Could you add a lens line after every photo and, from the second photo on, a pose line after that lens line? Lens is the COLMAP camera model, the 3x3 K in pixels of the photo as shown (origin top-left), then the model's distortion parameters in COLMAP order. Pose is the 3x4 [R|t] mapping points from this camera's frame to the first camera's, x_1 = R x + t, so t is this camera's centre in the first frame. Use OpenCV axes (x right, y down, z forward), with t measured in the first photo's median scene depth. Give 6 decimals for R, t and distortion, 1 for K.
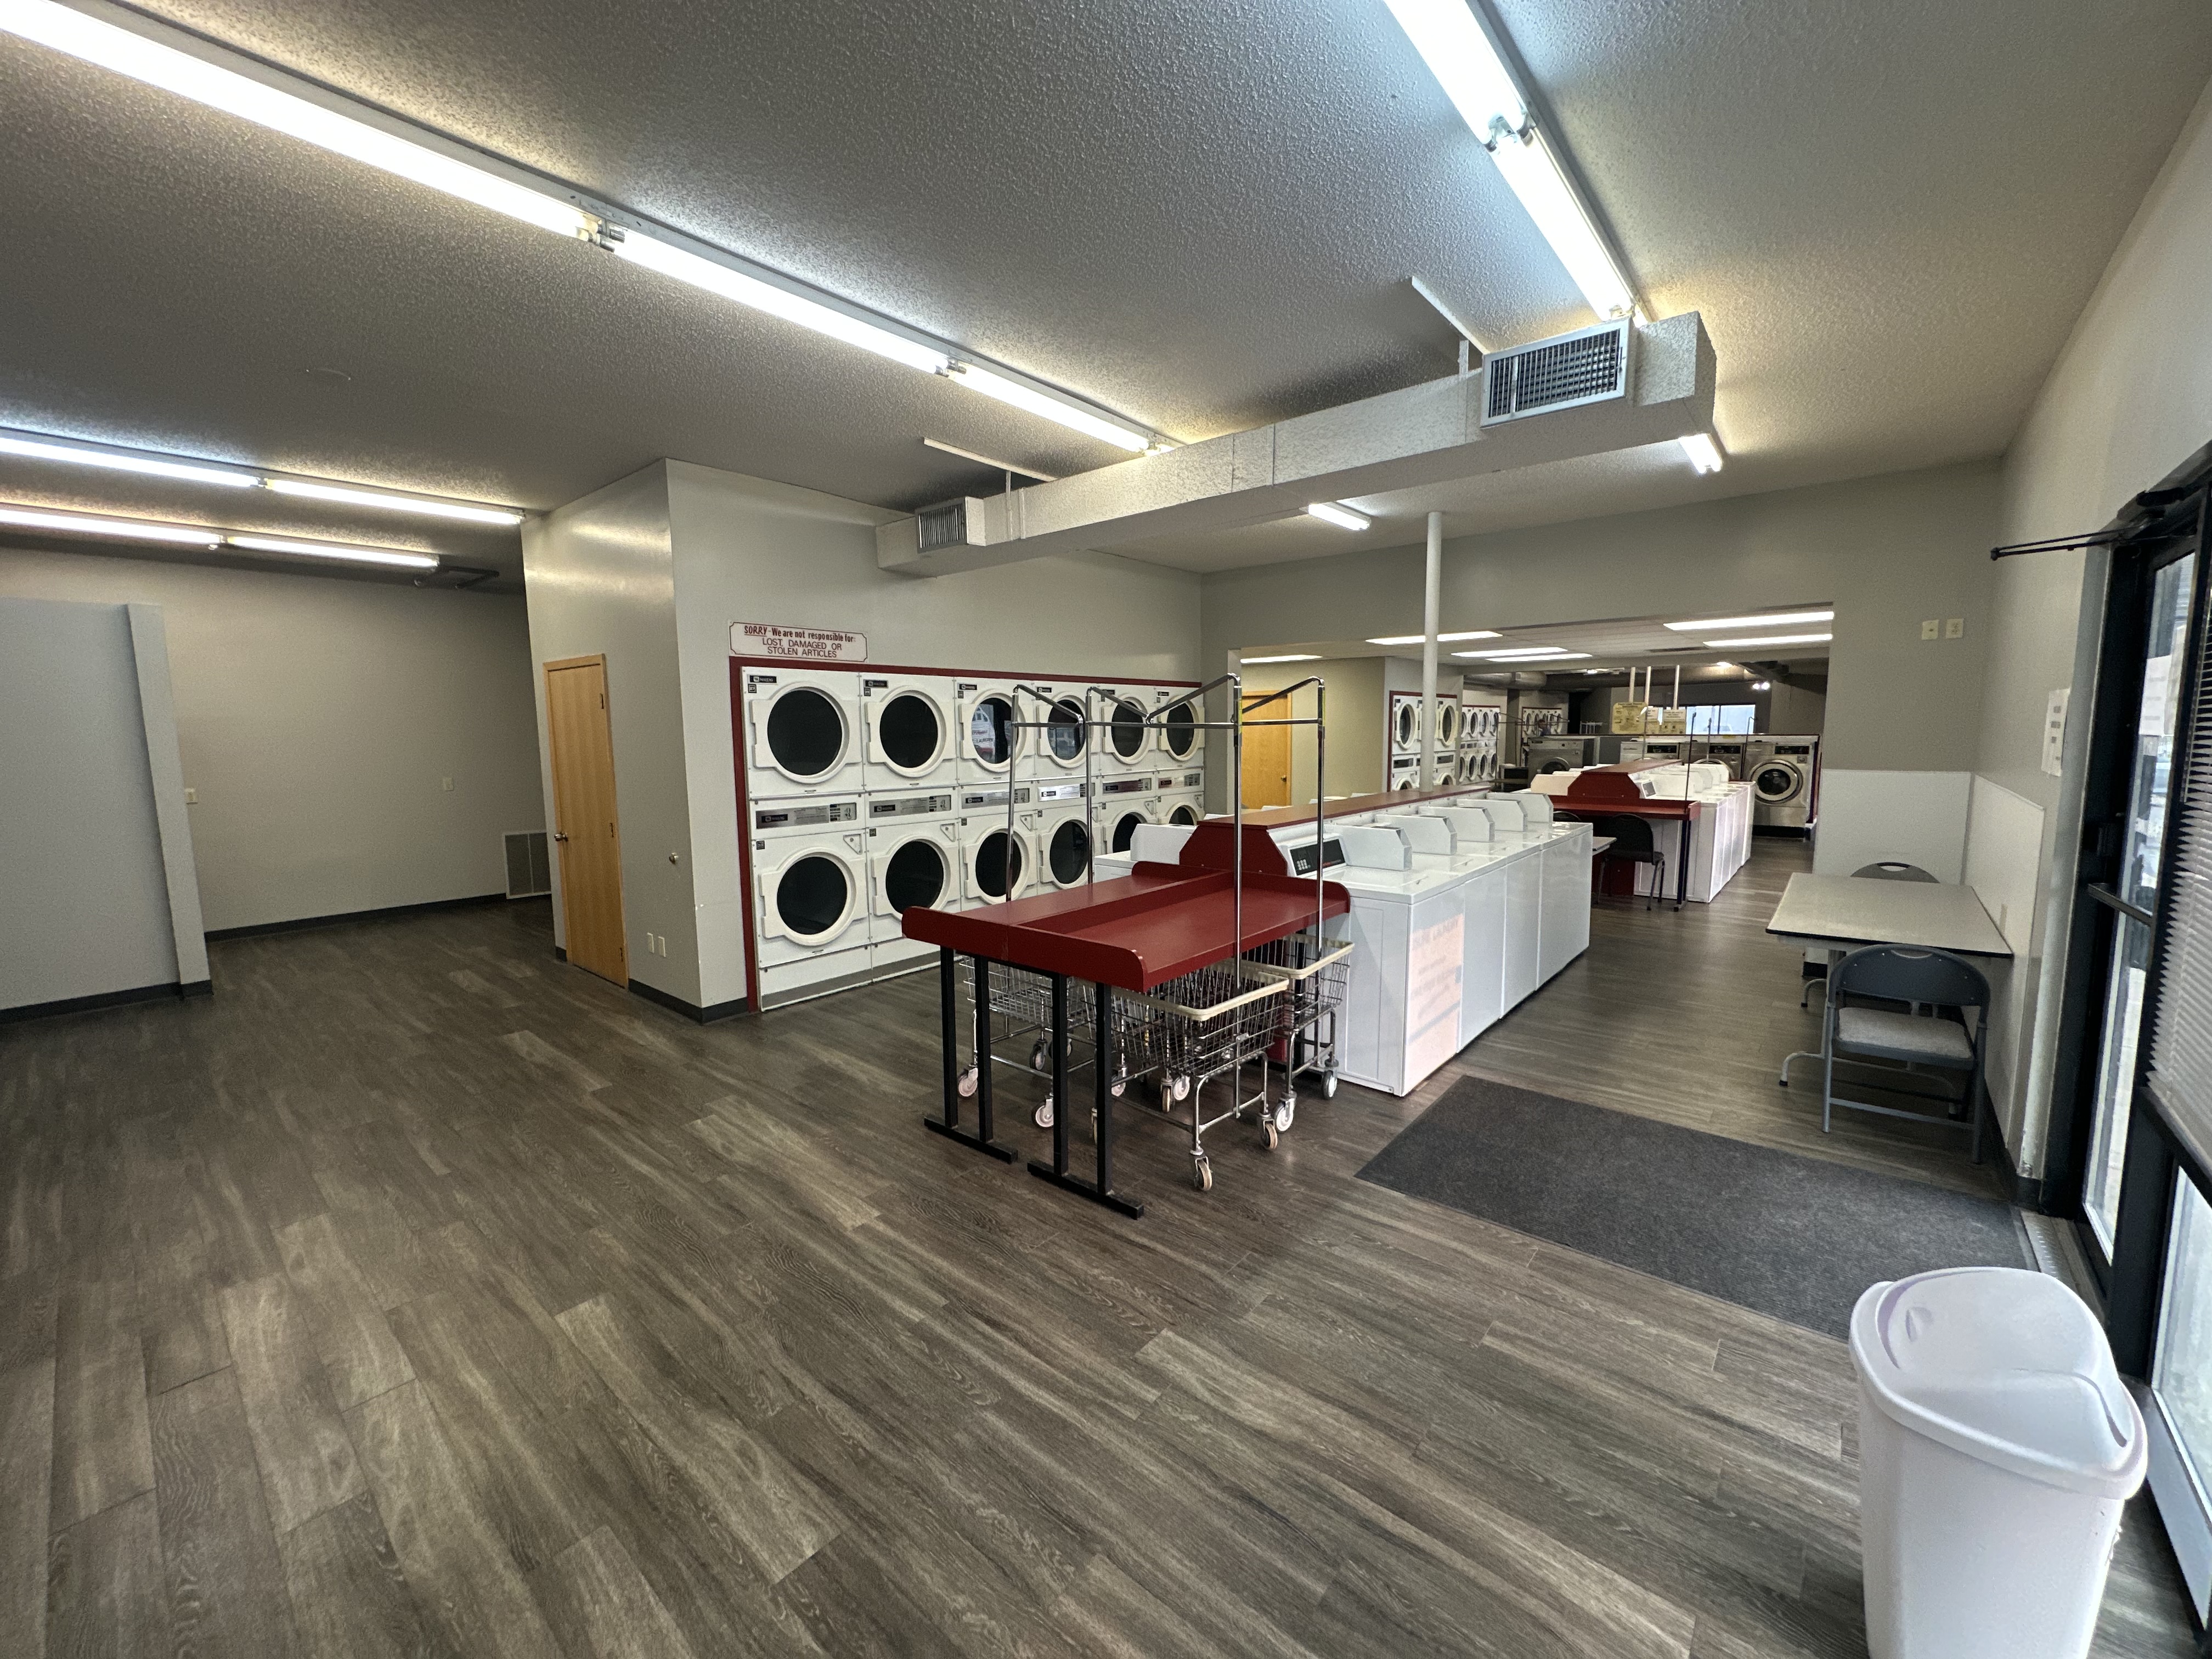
lens RADIAL K [[878.3, 0, 1106.0], [0, 878.3, 829.5], [0, 0, 1]] dist [-0.003692, 0.000134]
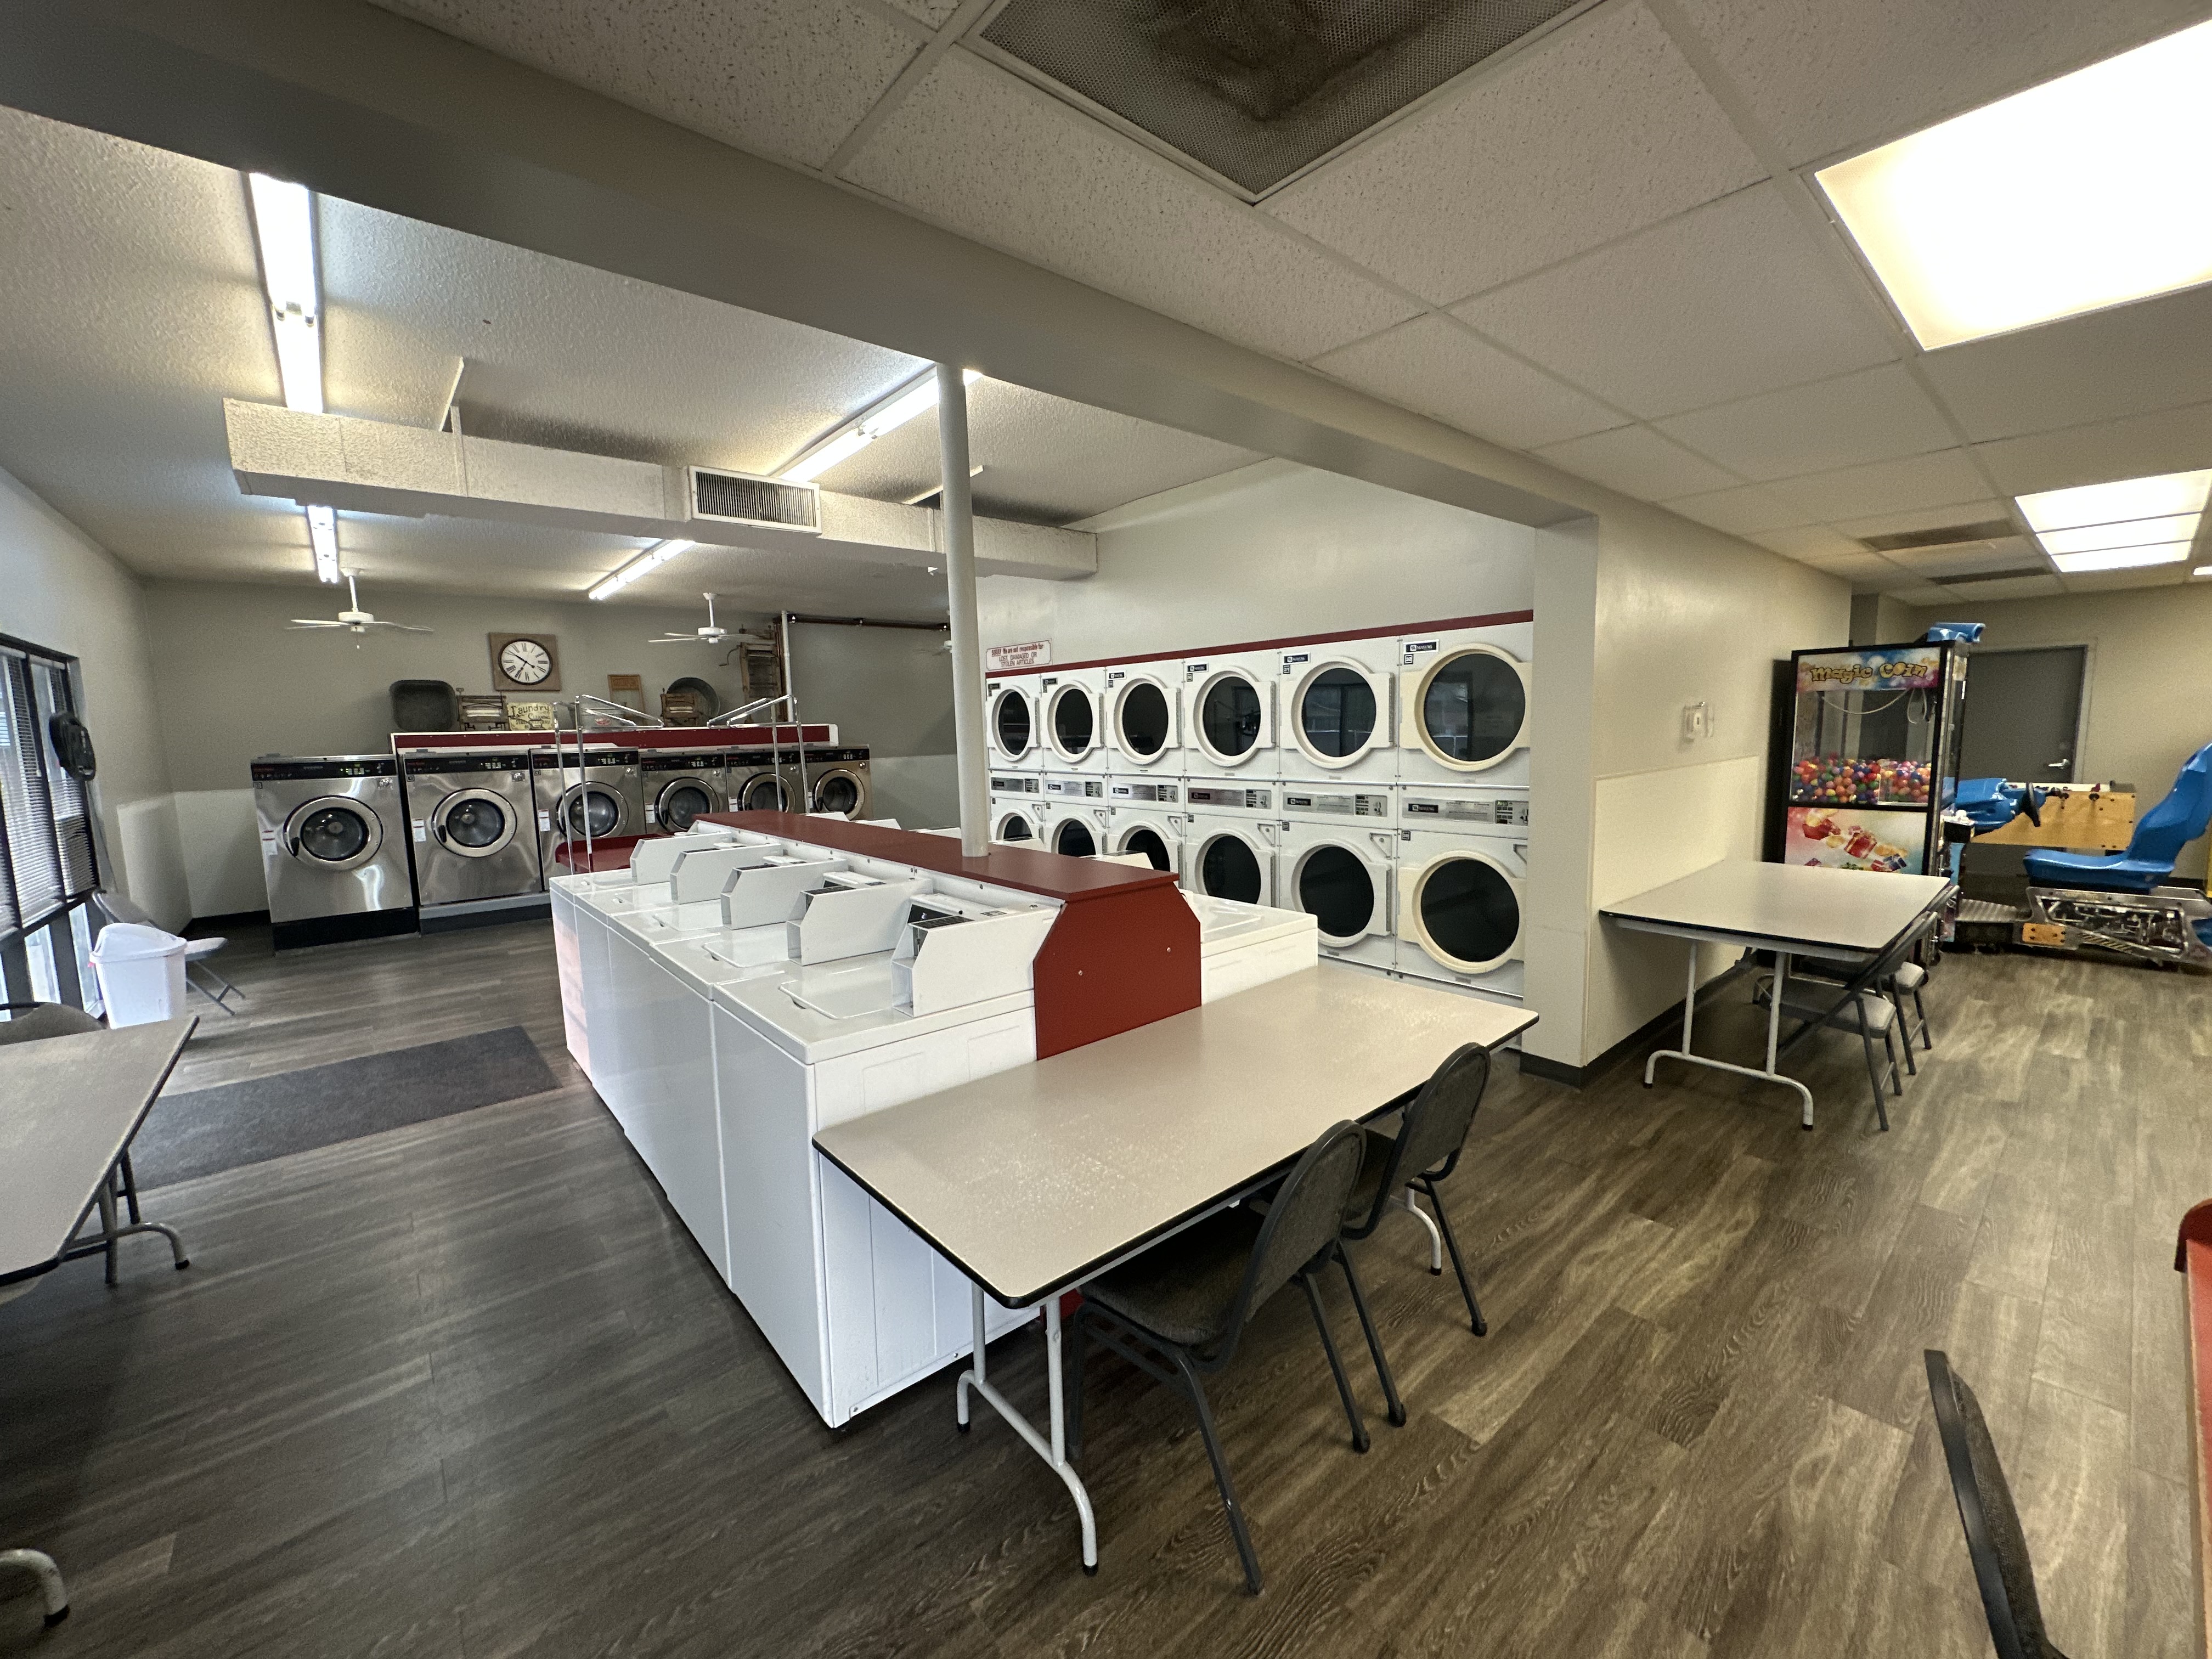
lens RADIAL K [[878.3, 0, 1106.0], [0, 878.3, 829.5], [0, 0, 1]] dist [-0.003692, 0.000134]
pose [[-0.154716, 0.124929, -0.980028, 1.030336], [-0.091030, 0.985950, 0.140055, -0.159461], [0.983756, 0.110880, -0.141170, 1.422251]]
